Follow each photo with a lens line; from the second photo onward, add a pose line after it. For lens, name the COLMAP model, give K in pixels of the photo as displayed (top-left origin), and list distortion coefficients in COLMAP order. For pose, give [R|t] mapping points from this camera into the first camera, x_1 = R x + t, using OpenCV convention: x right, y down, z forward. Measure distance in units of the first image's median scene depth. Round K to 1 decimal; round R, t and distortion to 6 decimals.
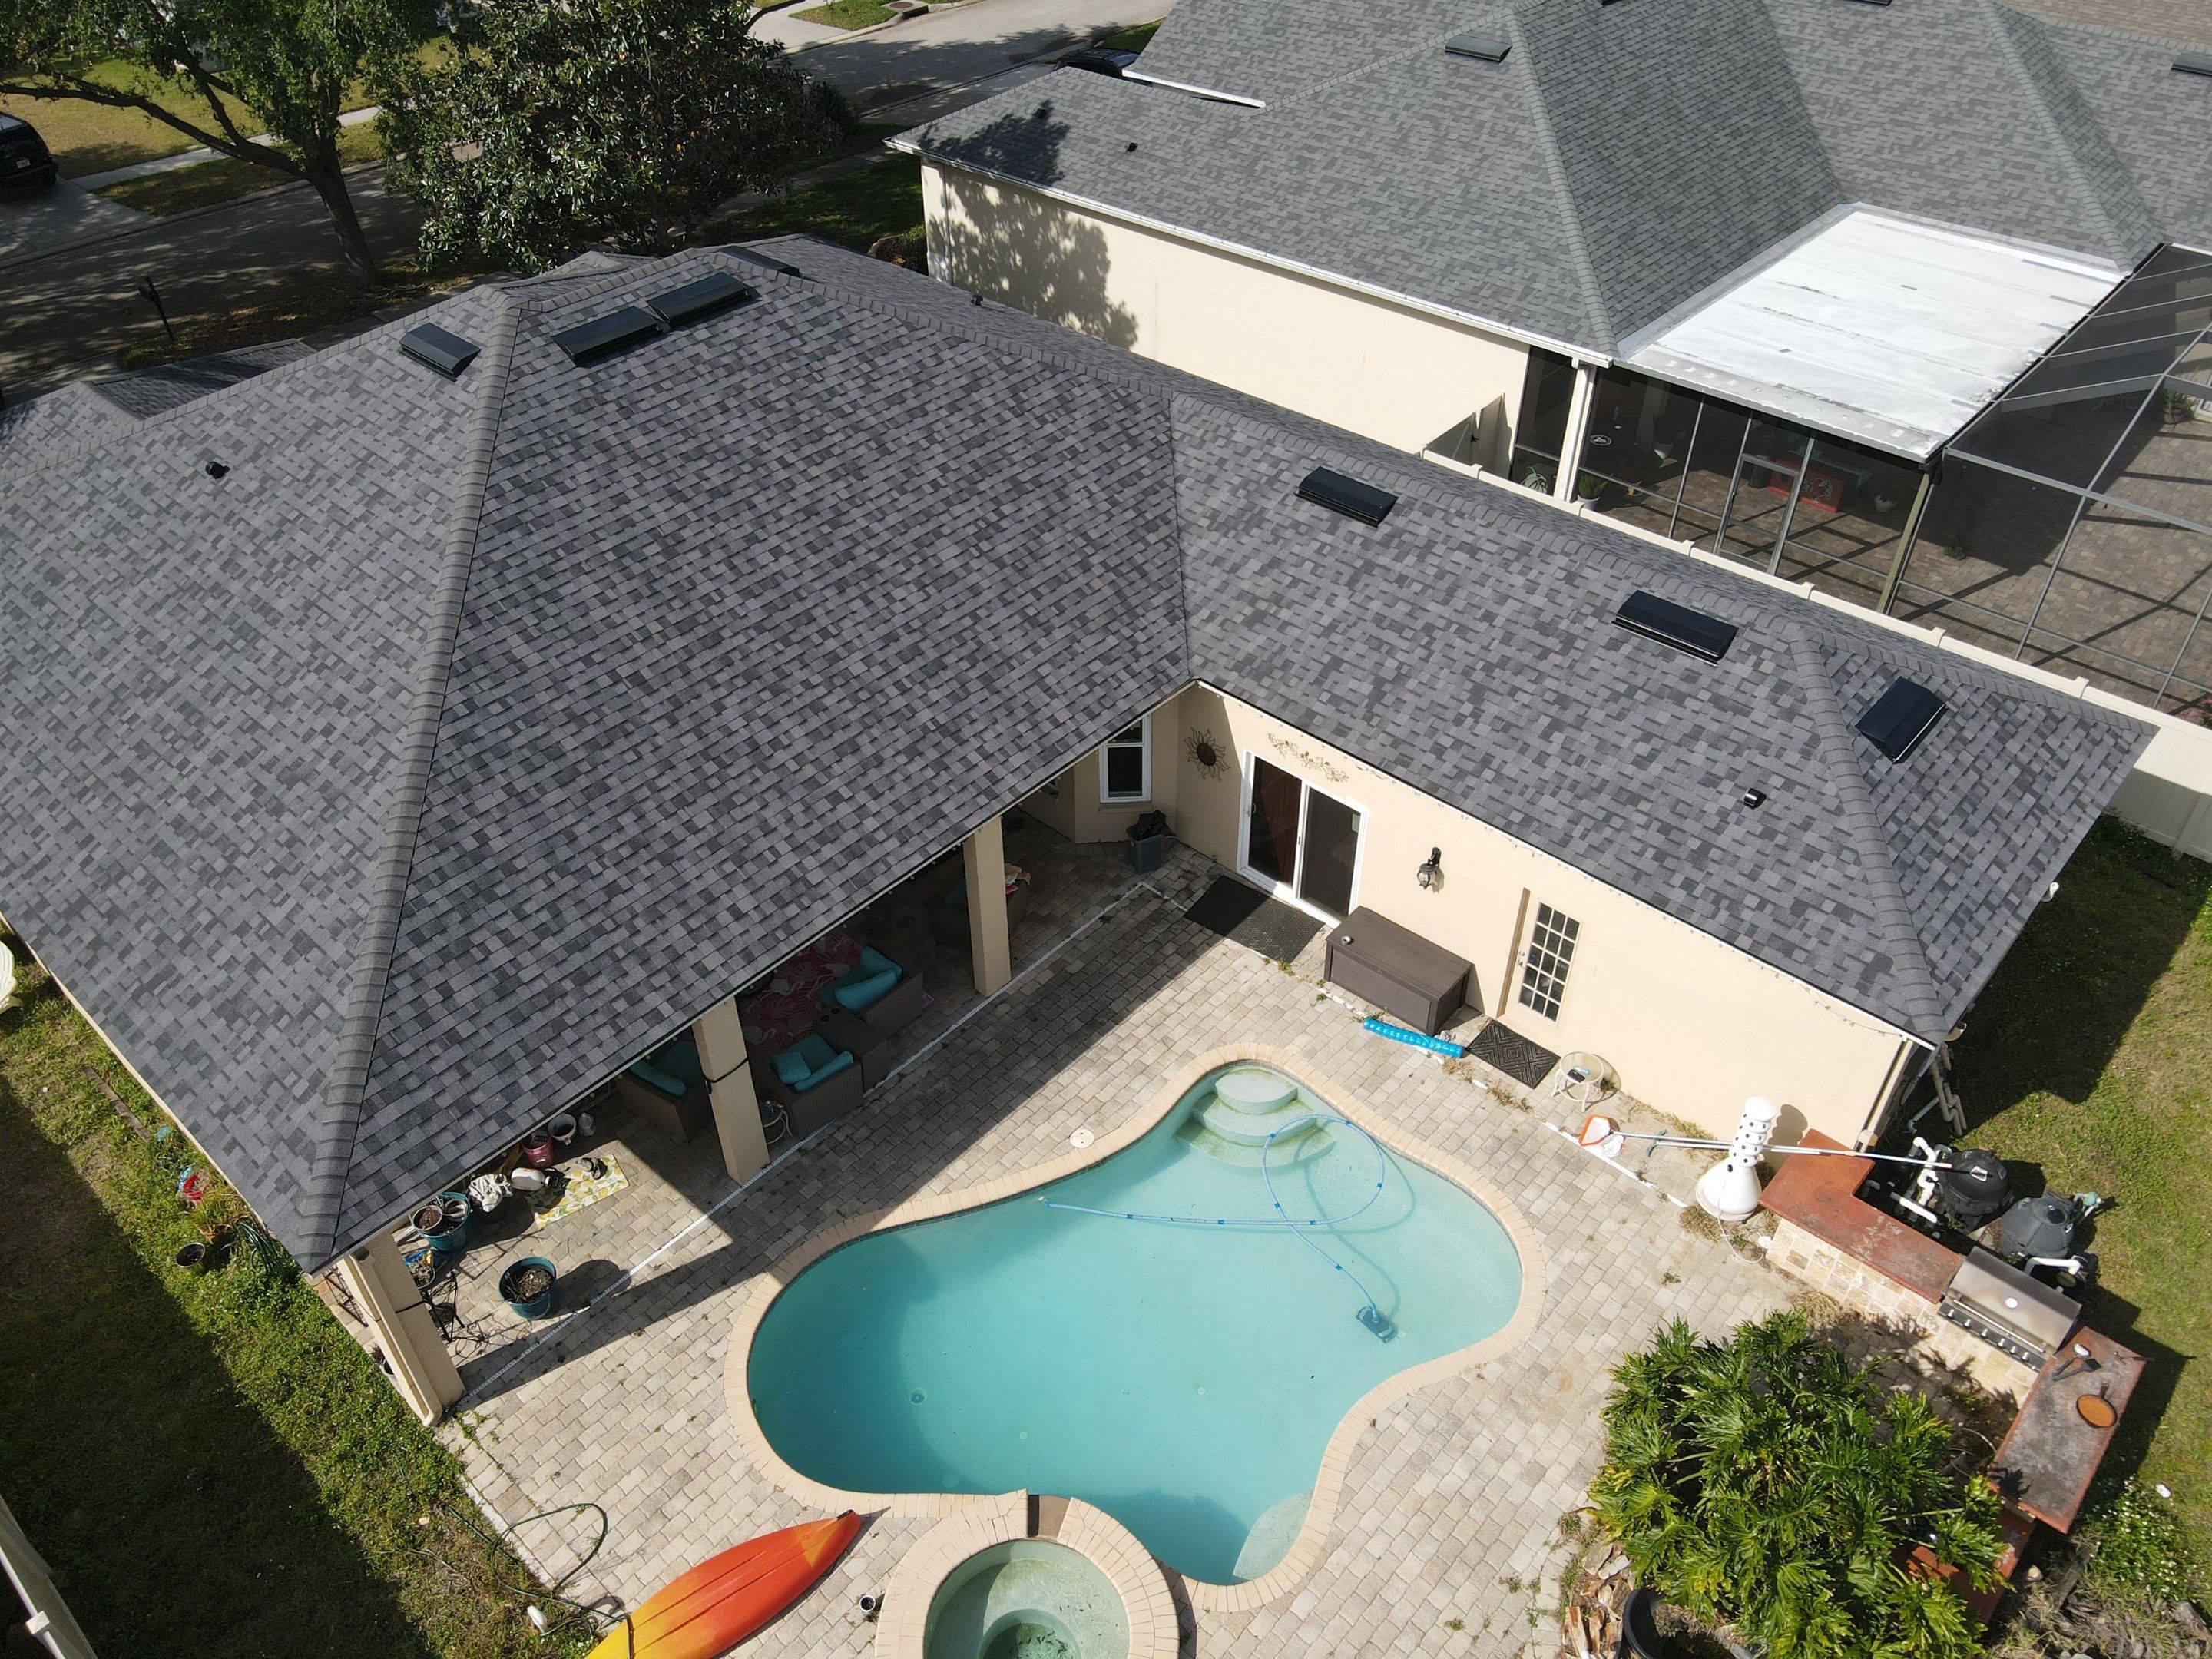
lens RADIAL K [[1623.9, 0, 1078.1], [0, 1623.9, 812.3], [0, 0, 1]] dist [-0.009499, 0.037273]
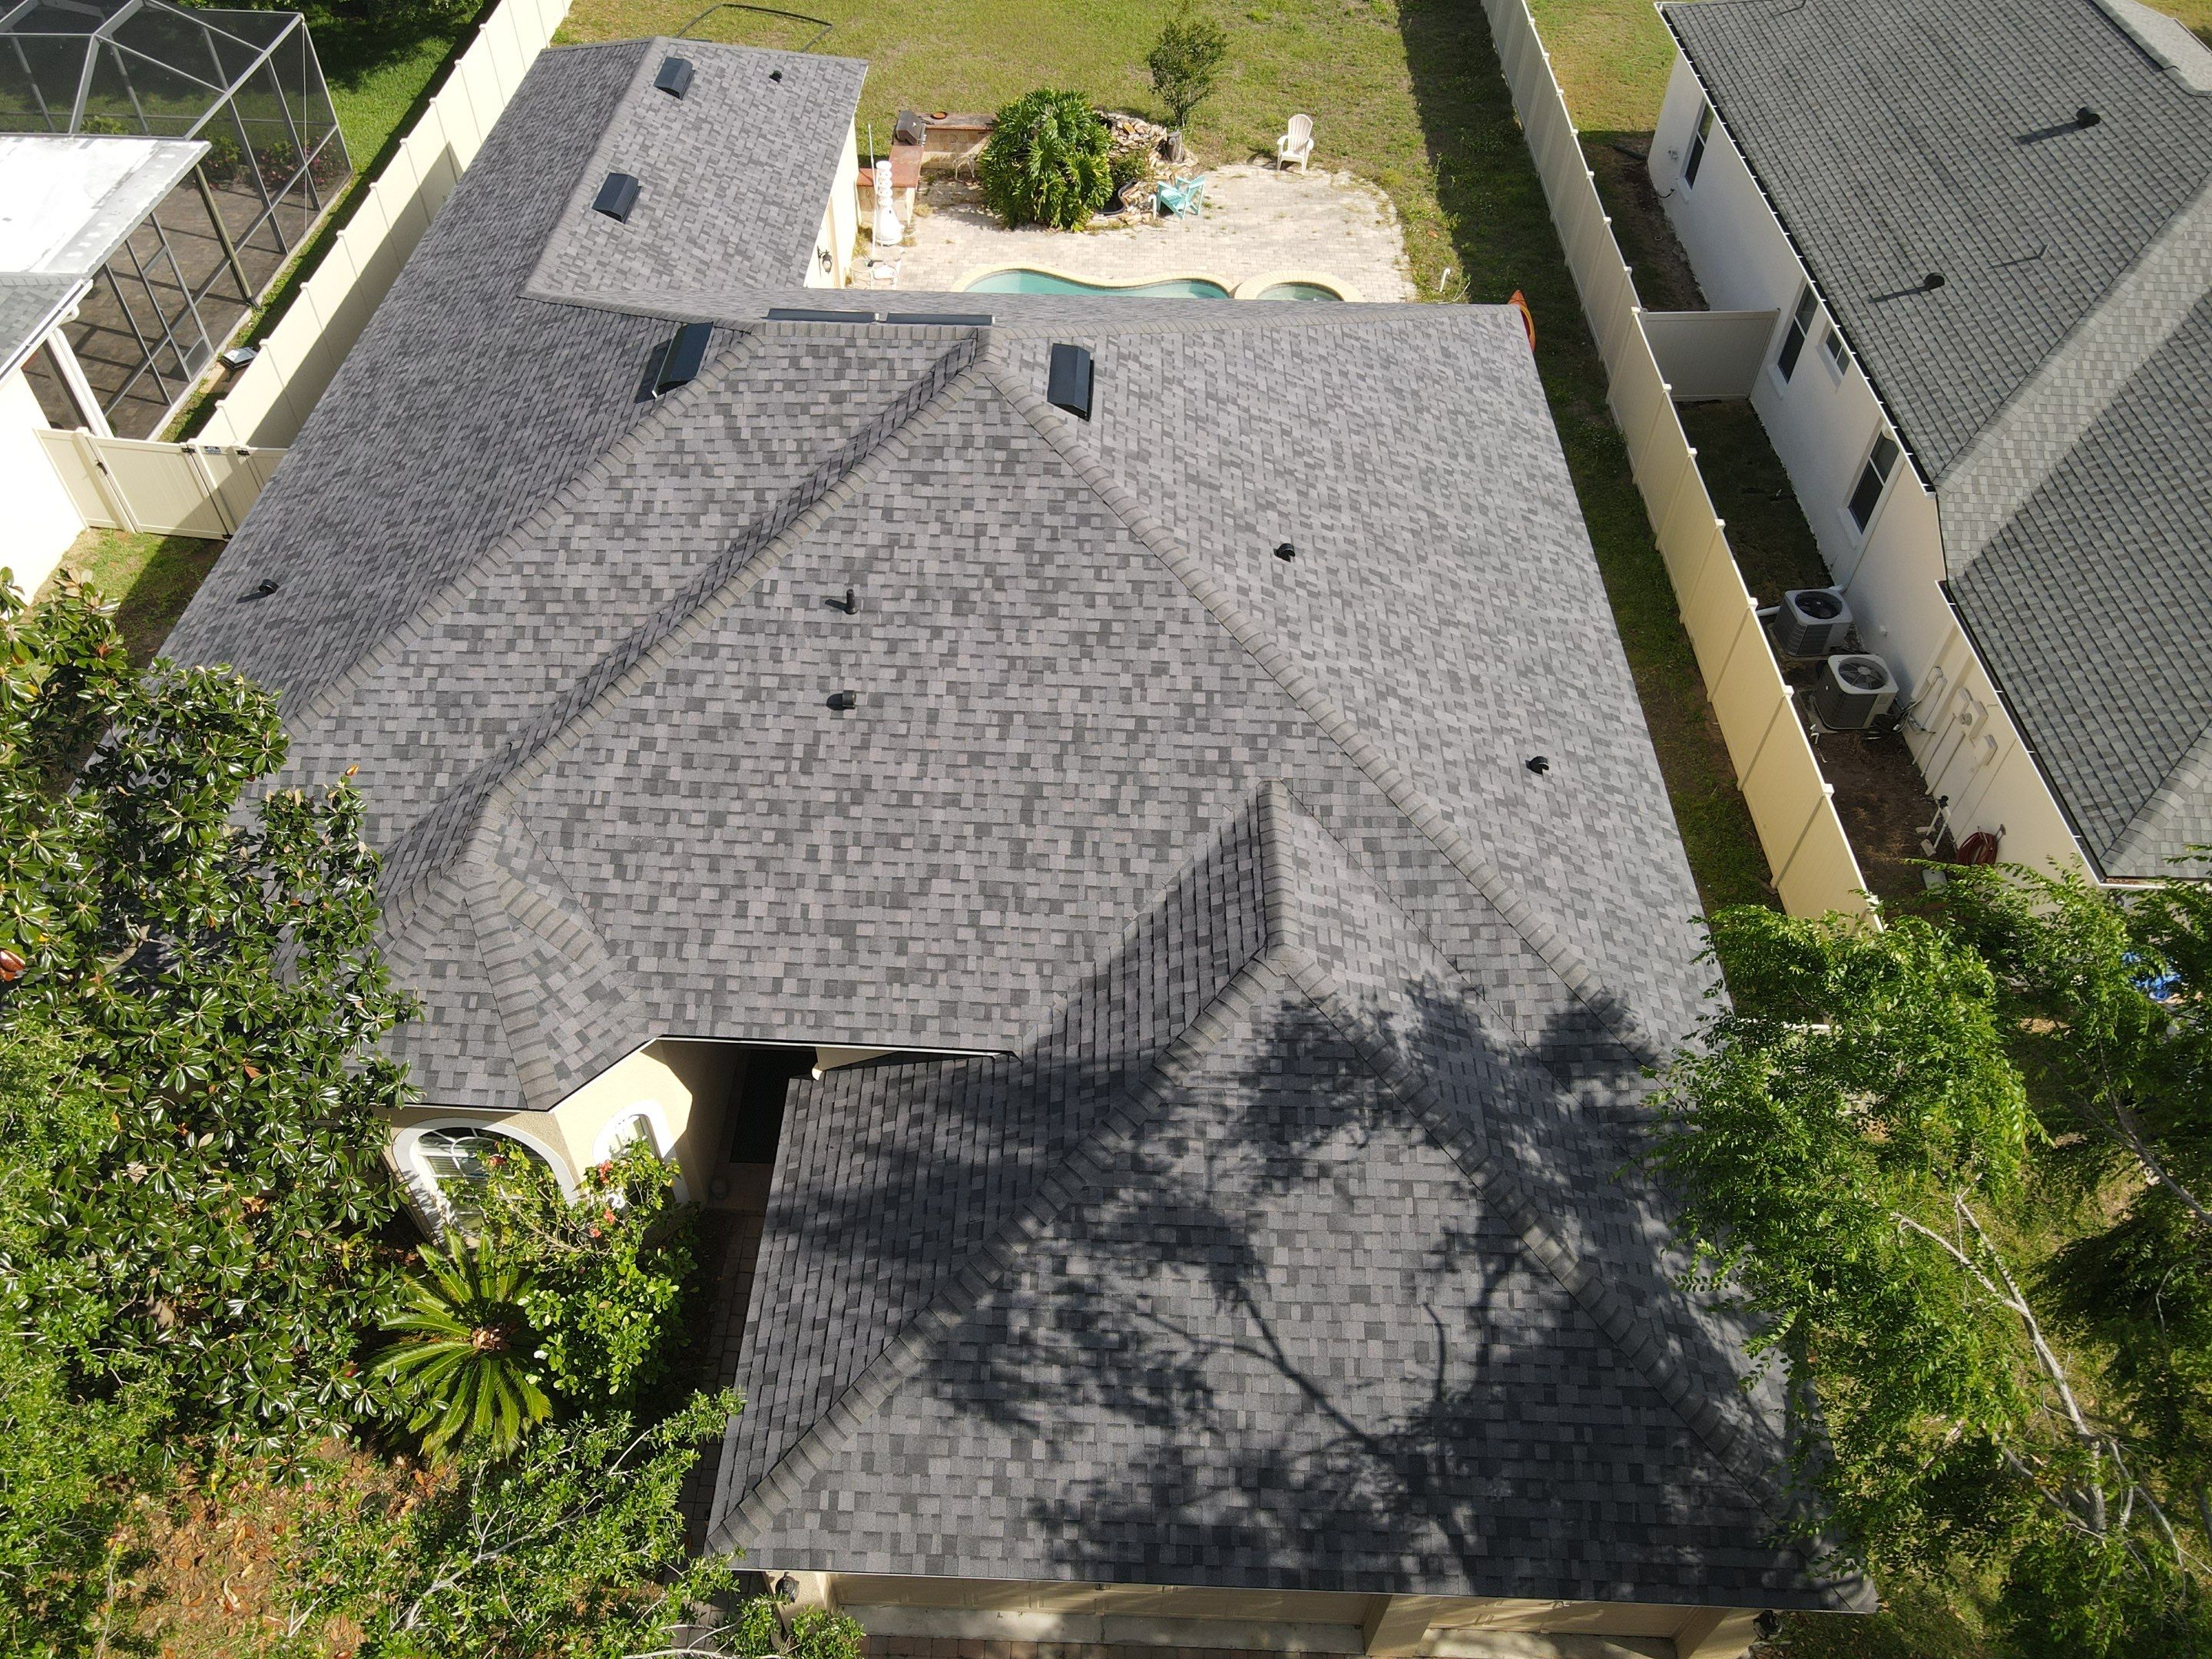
lens RADIAL K [[1623.9, 0, 1062.1], [0, 1623.9, 815.5], [0, 0, 1]] dist [-0.009499, 0.037273]
pose [[-0.651740, -0.540950, 0.531609, -1.039271], [0.490568, 0.233892, 0.839427, -1.029710], [-0.578427, 0.807878, 0.112936, 1.116392]]
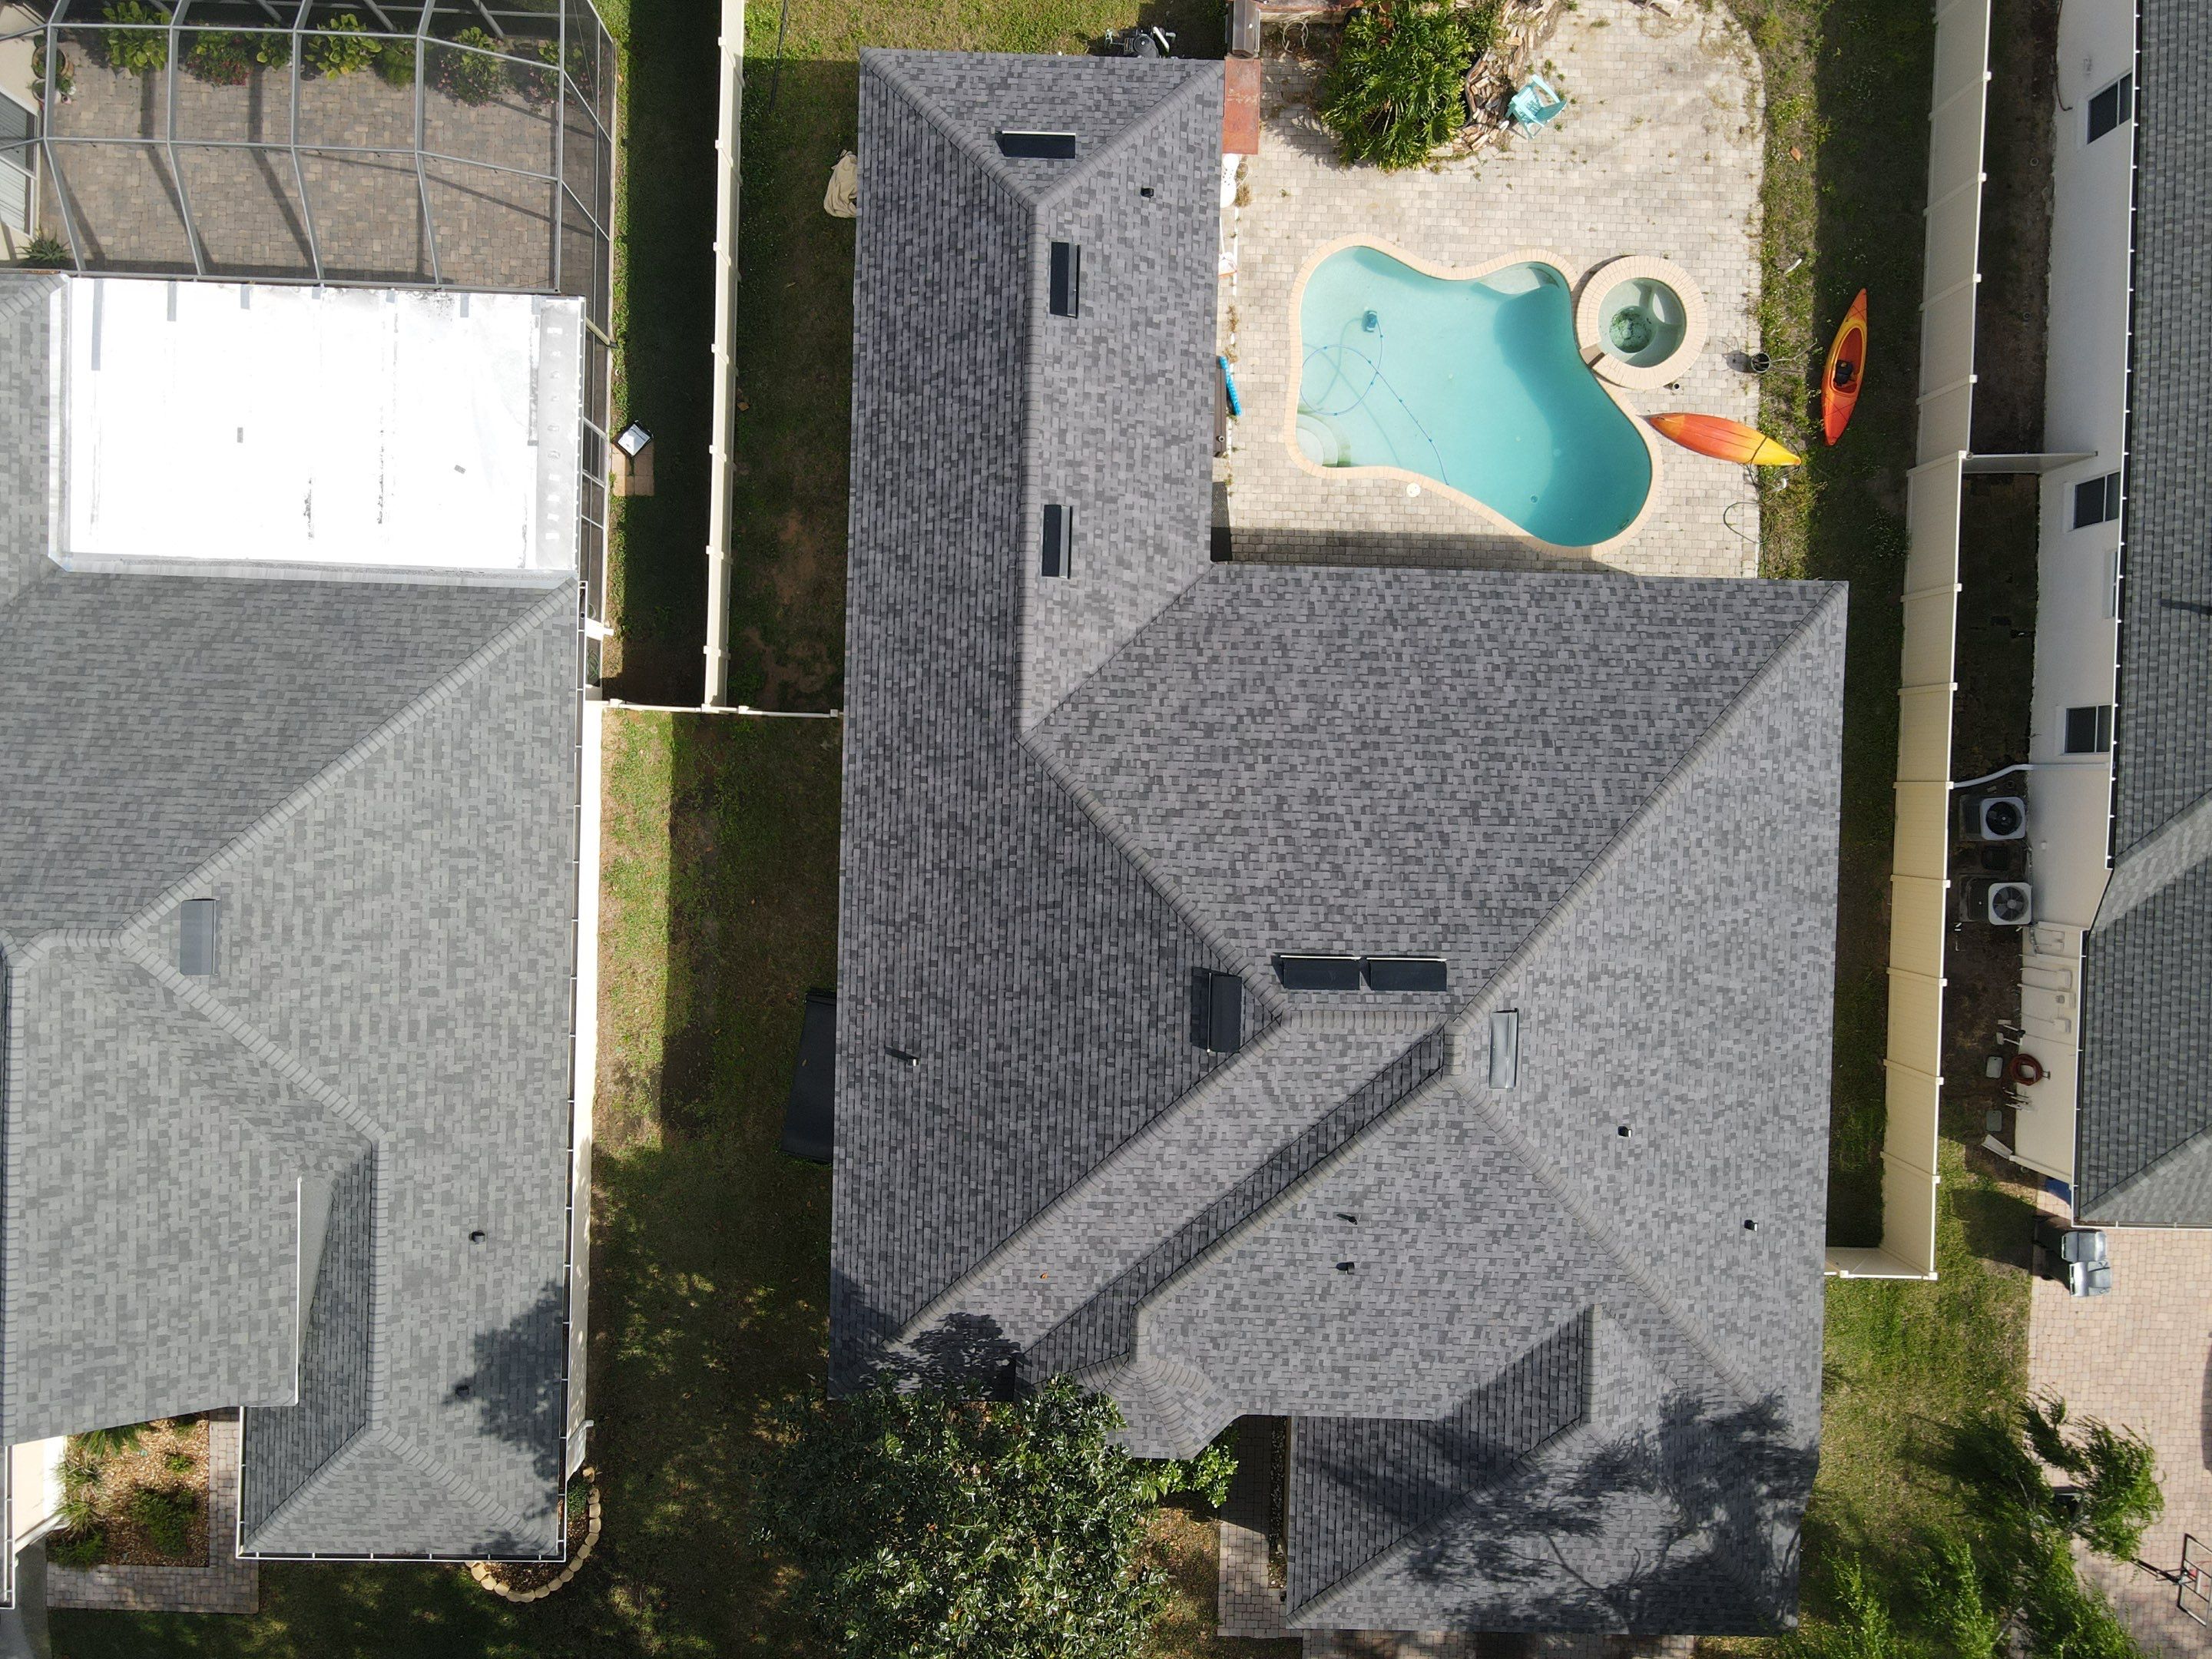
lens RADIAL K [[1623.9, 0, 1064.6], [0, 1623.9, 815.0], [0, 0, 1]] dist [-0.009499, 0.037273]
pose [[-0.661195, -0.750202, -0.004216, -0.004267], [0.481952, -0.429065, 0.763954, -1.419165], [-0.574929, 0.503091, 0.645257, 0.251206]]
